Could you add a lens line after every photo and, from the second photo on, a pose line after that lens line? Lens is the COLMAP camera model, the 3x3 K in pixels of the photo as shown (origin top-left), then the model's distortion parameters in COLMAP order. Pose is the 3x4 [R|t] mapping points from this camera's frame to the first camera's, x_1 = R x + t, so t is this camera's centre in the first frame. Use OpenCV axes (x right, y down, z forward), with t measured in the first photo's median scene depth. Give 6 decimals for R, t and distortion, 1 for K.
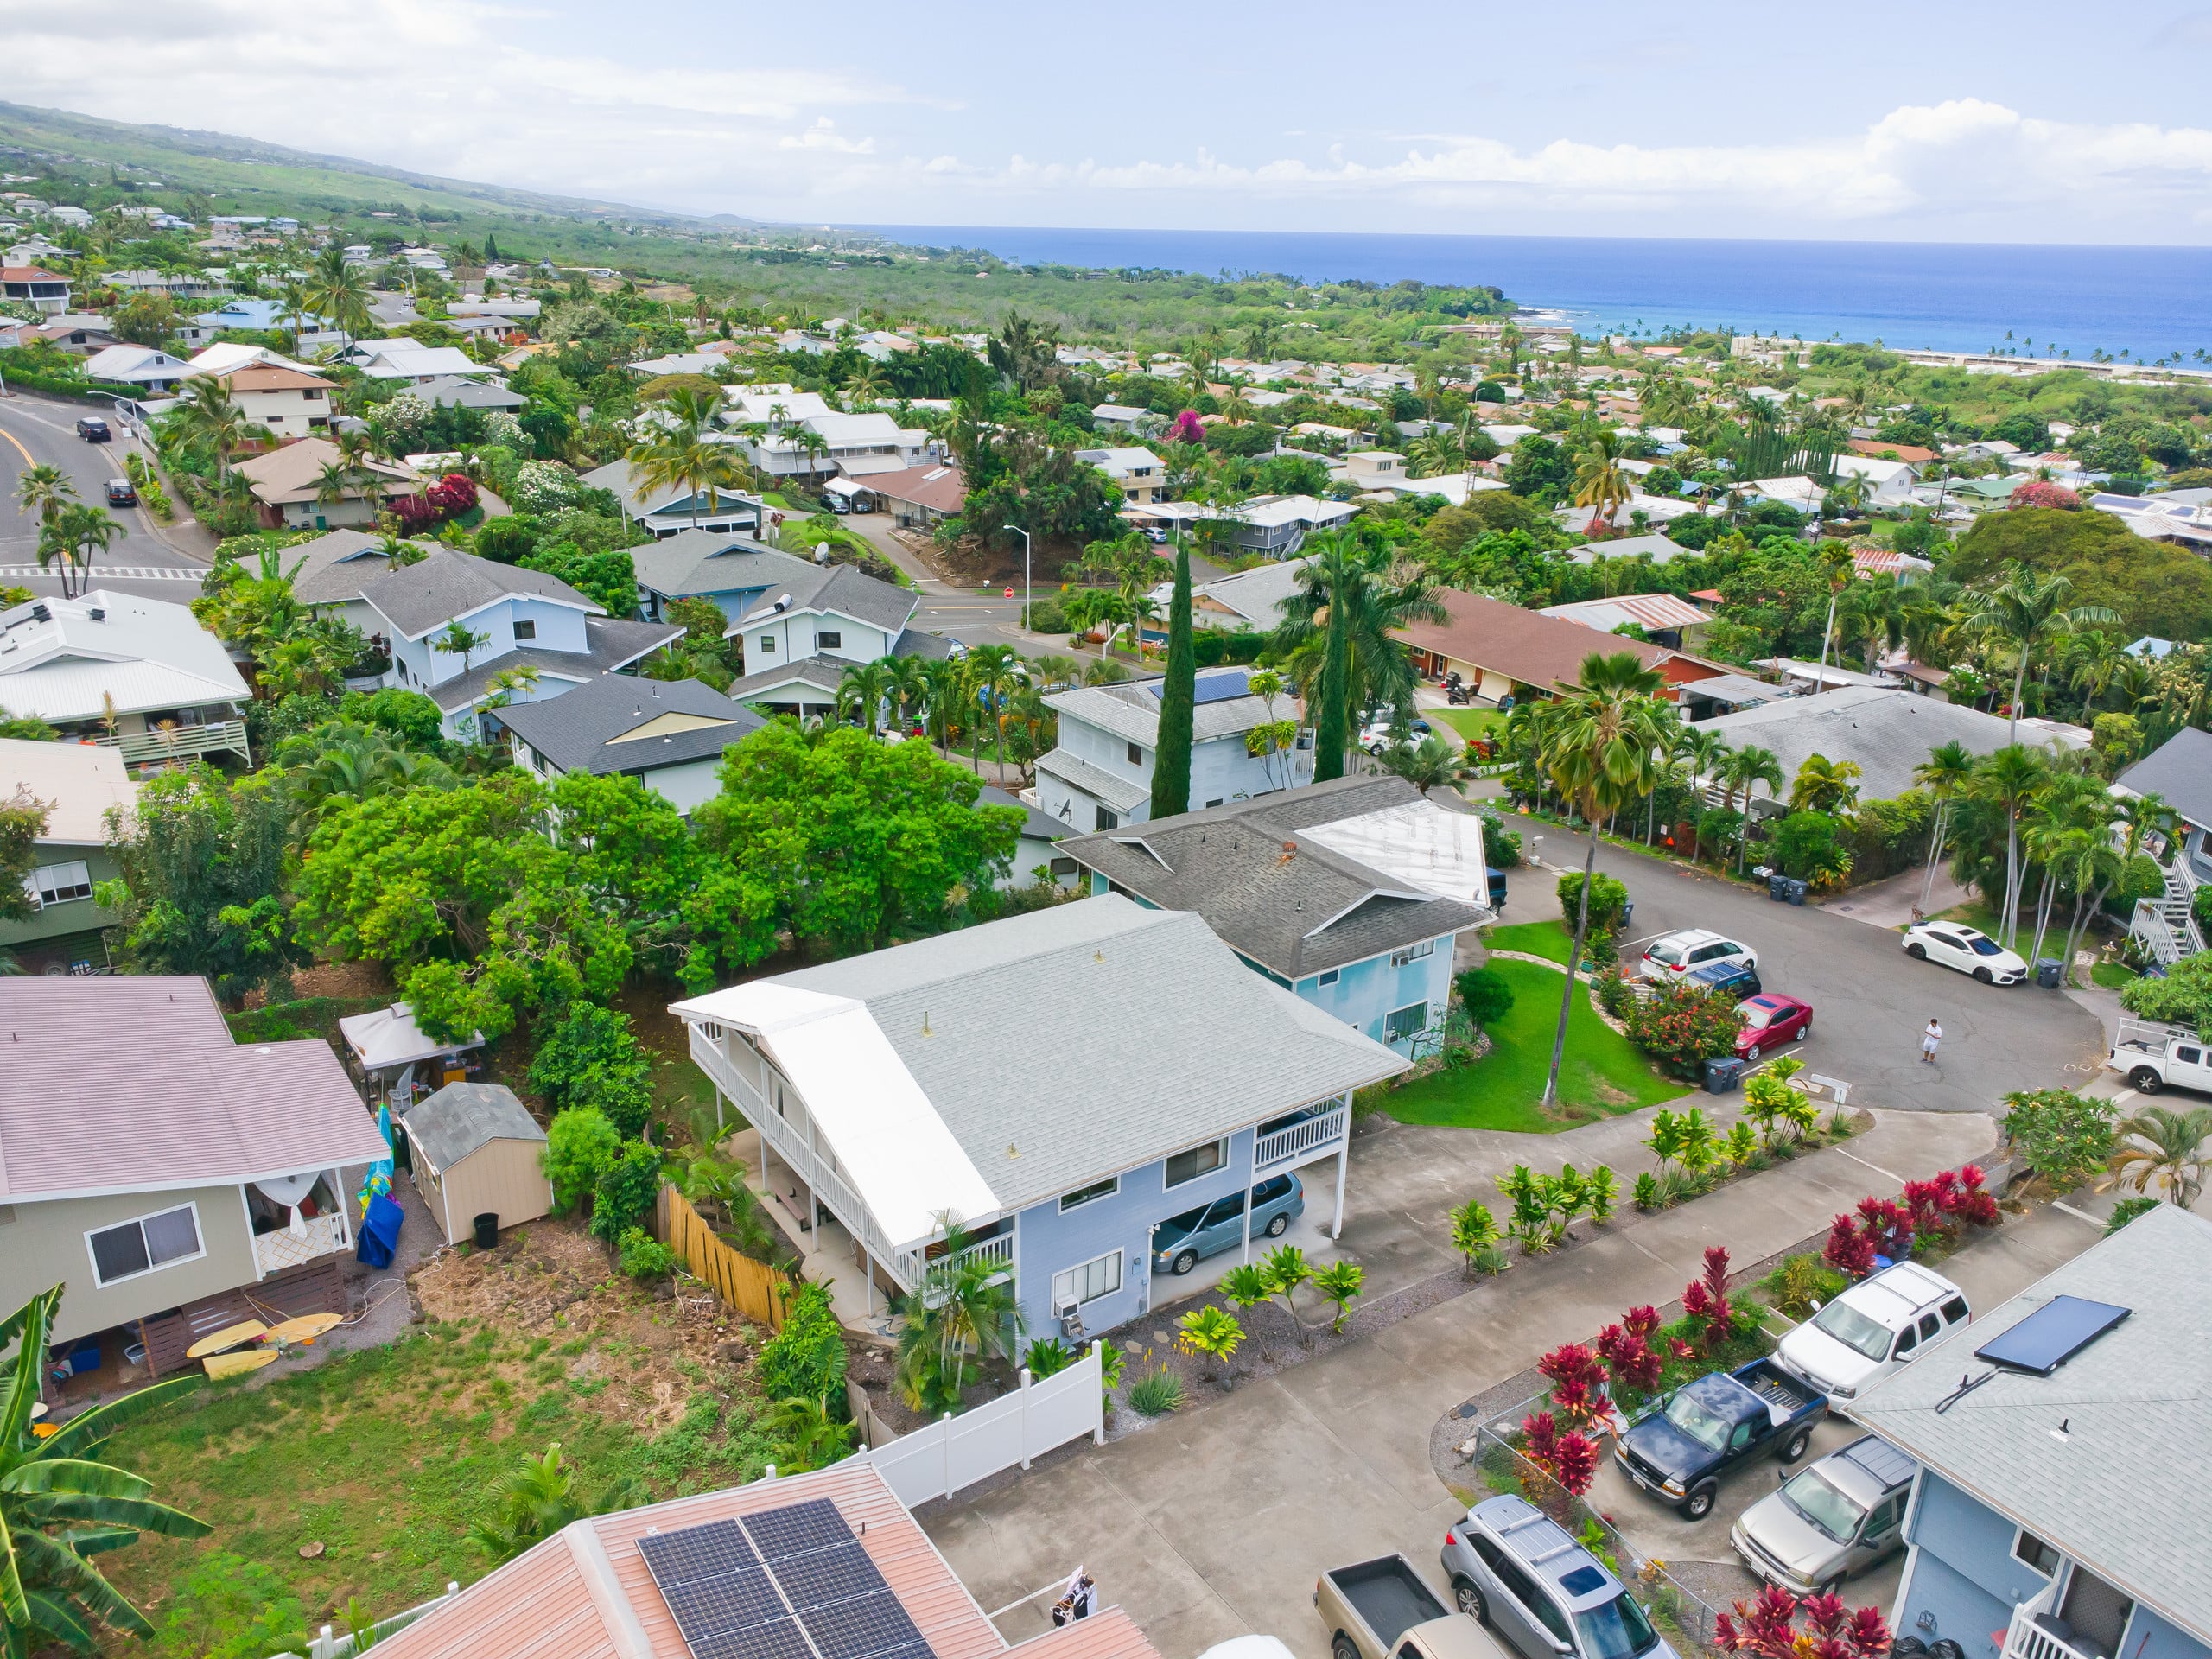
lens RADIAL K [[1617.1, 0, 1106.0], [0, 1617.1, 829.5], [0, 0, 1]] dist [0.025782, -0.000144]
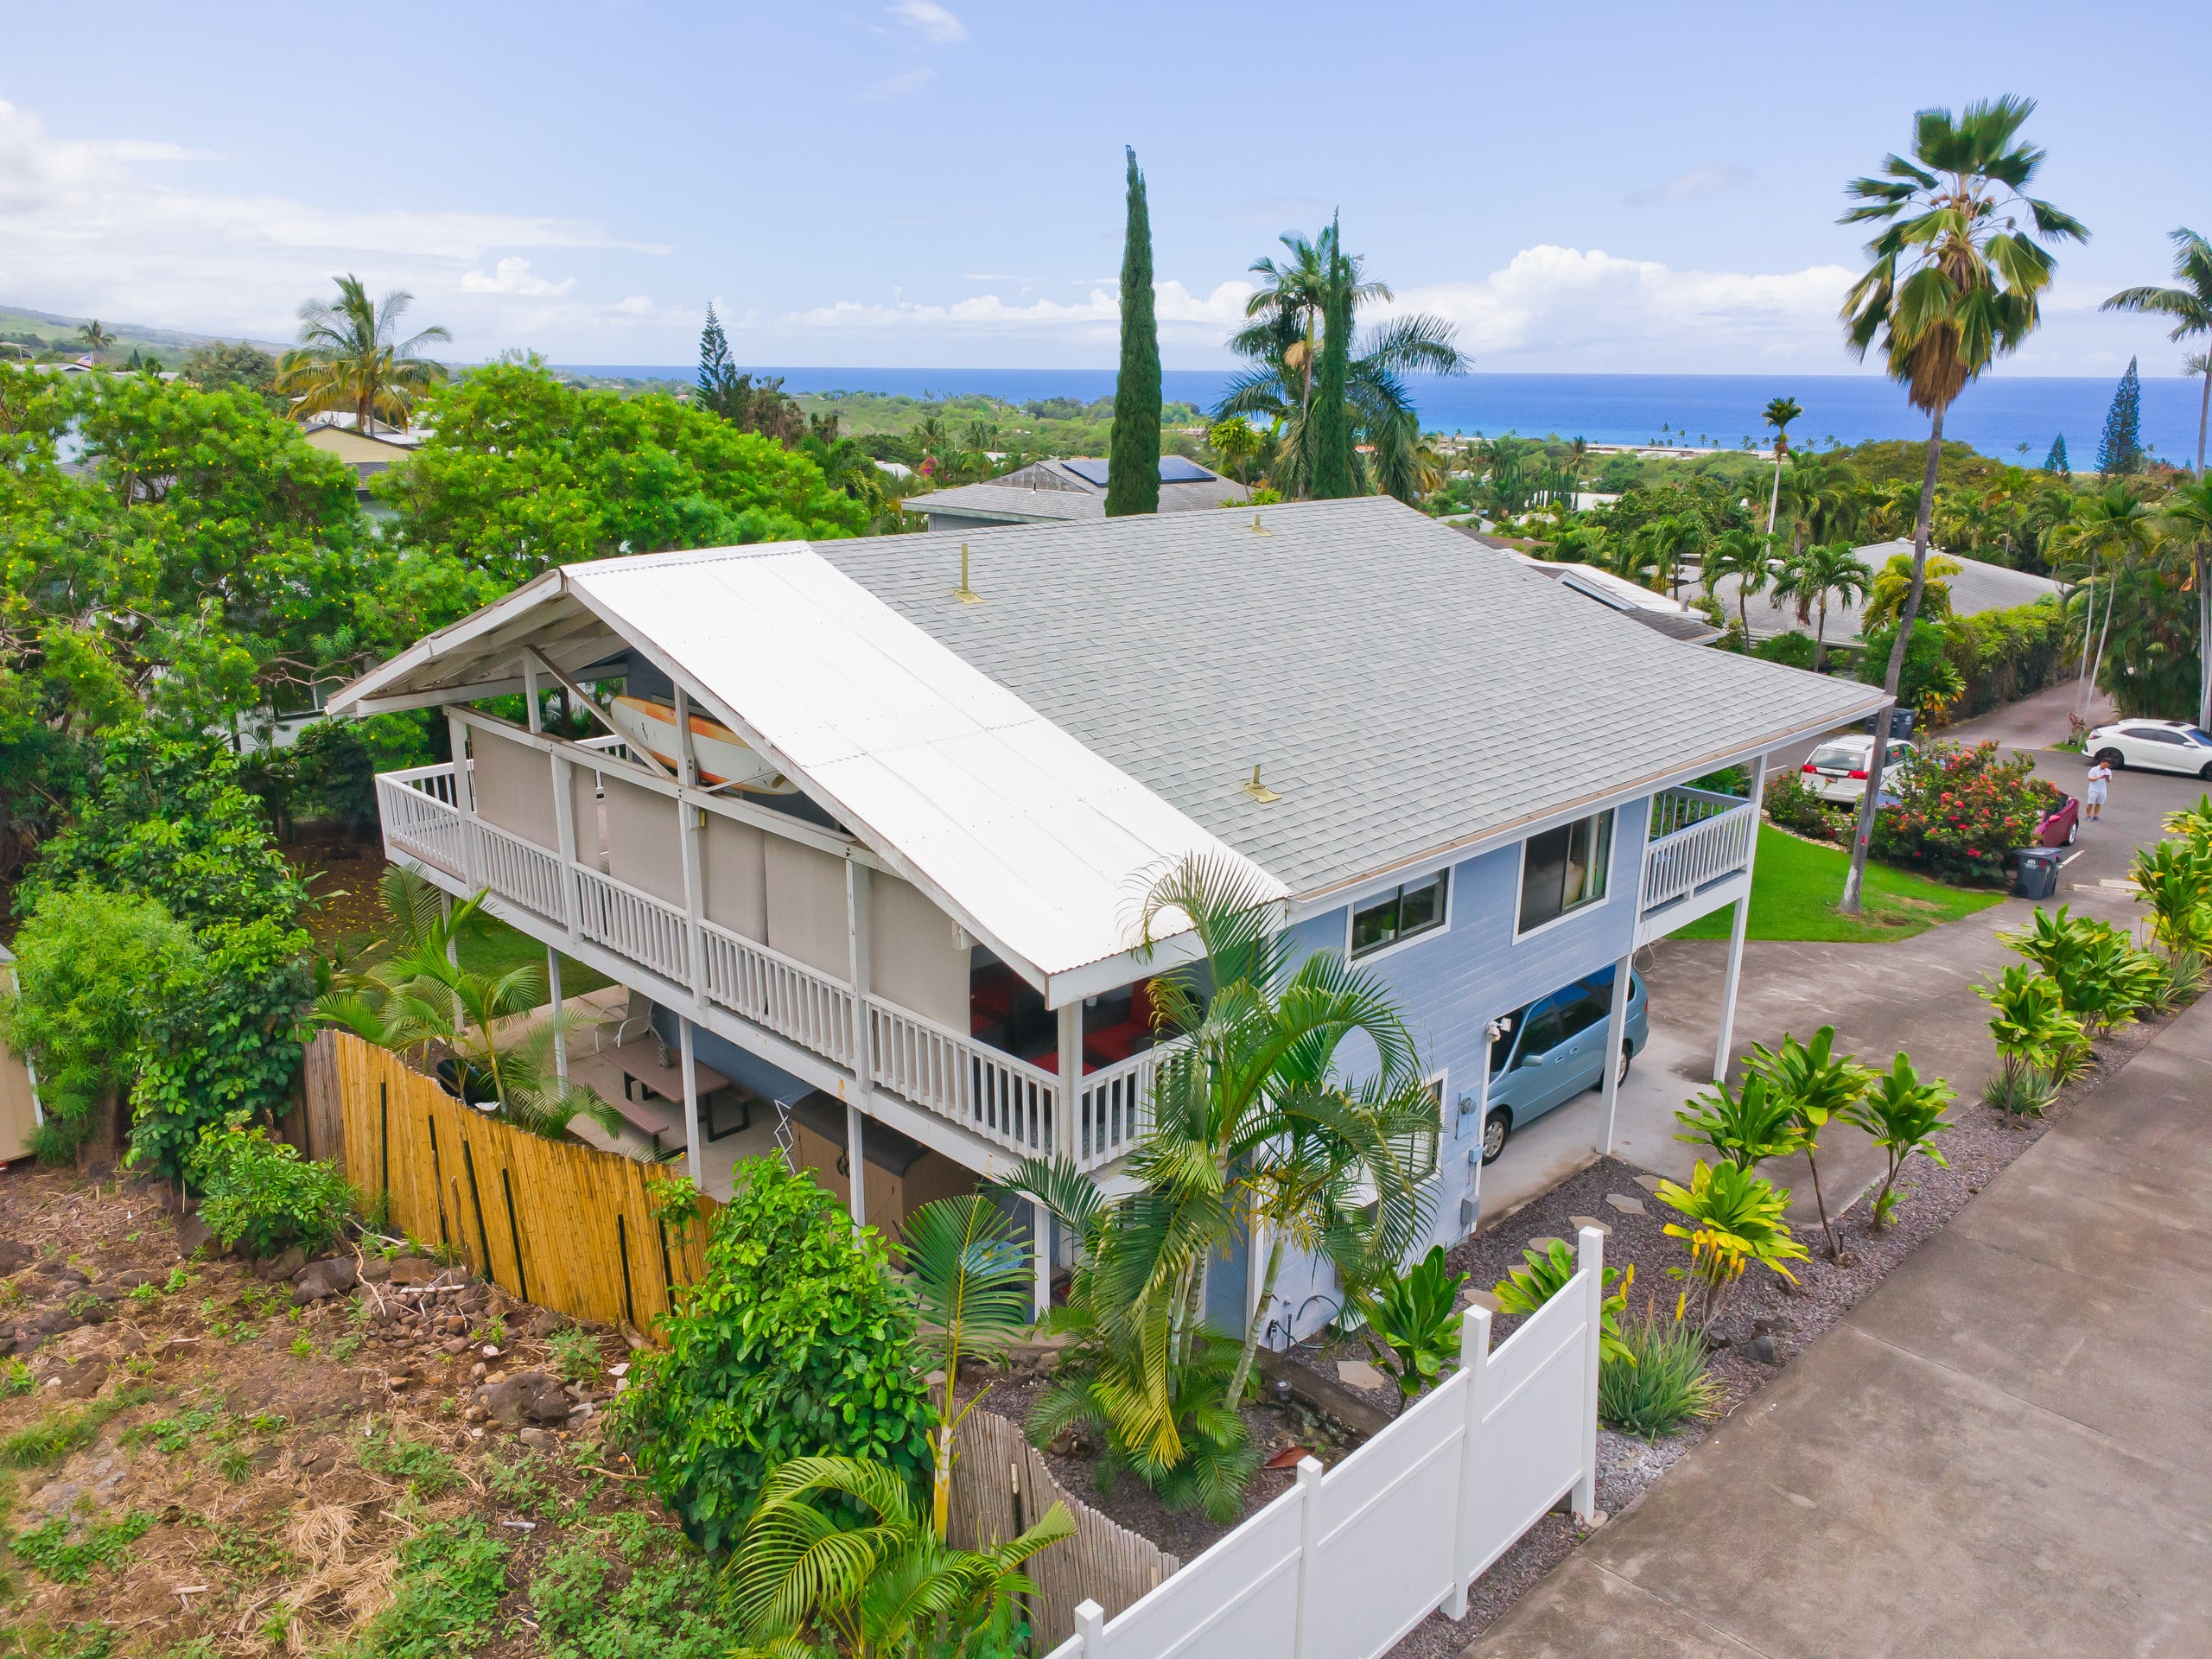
lens RADIAL K [[1587.4, 0, 1106.0], [0, 1587.4, 829.5], [0, 0, 1]] dist [0.053708, -0.056596]
pose [[0.983440, -0.056957, 0.172051, -0.146943], [0.070549, 0.994764, -0.073947, 0.213836], [-0.166938, 0.084860, 0.982309, 0.573330]]
